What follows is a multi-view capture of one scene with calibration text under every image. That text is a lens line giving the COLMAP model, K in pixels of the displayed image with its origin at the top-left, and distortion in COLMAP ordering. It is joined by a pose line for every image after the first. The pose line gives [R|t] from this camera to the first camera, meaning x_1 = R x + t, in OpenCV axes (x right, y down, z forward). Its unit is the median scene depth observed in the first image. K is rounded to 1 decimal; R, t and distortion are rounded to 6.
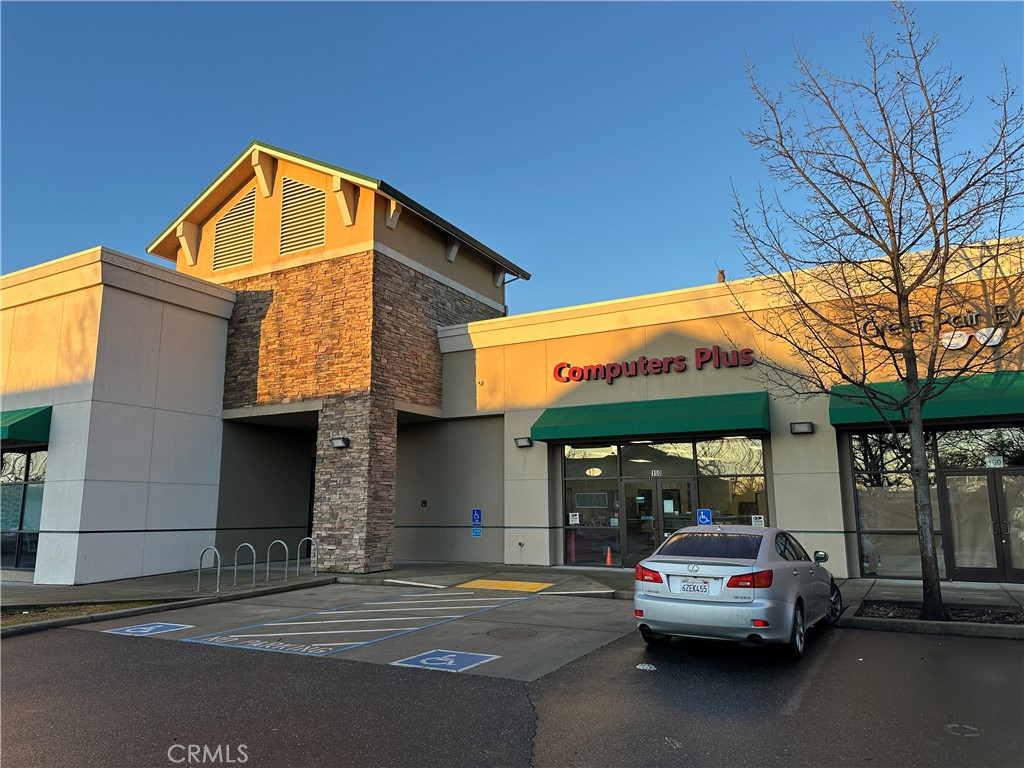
lens RADIAL K [[722.6, 0, 512.0], [0, 722.6, 384.0], [0, 0, 1]] dist [0.110917, -0.134236]
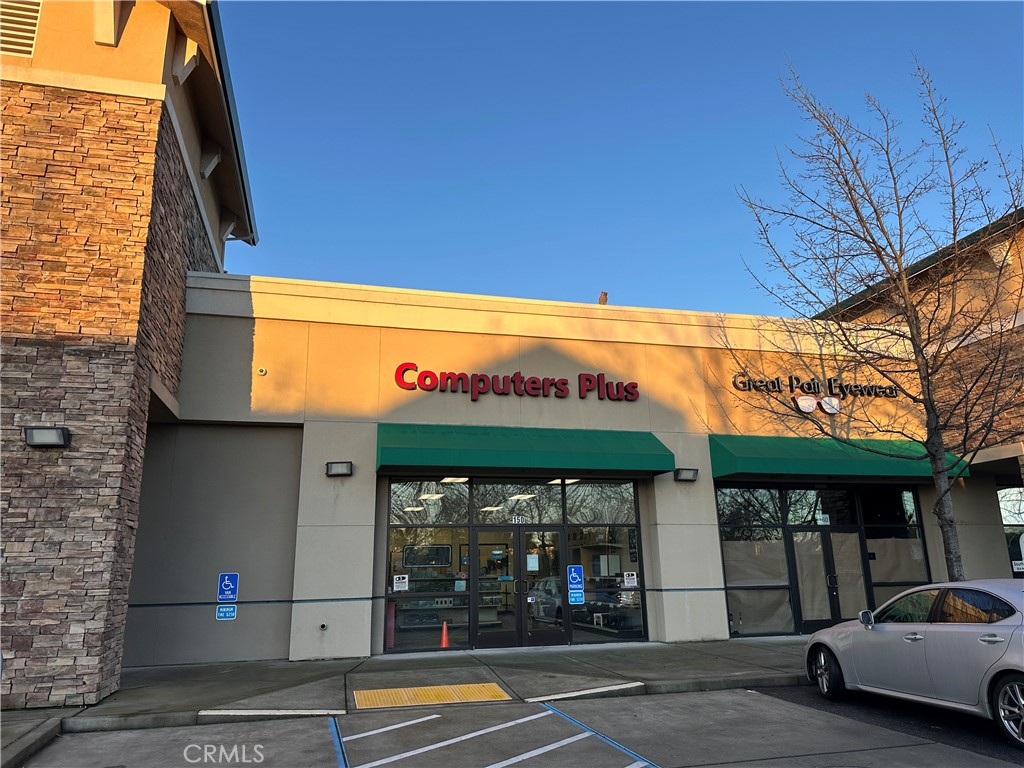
lens RADIAL K [[722.6, 0, 512.0], [0, 722.6, 384.0], [0, 0, 1]] dist [0.110917, -0.134236]
pose [[0.717571, 0.164695, 0.676733, -0.355217], [-0.104361, 0.986095, -0.129325, 0.077450], [-0.688622, 0.022175, 0.724781, 0.420191]]
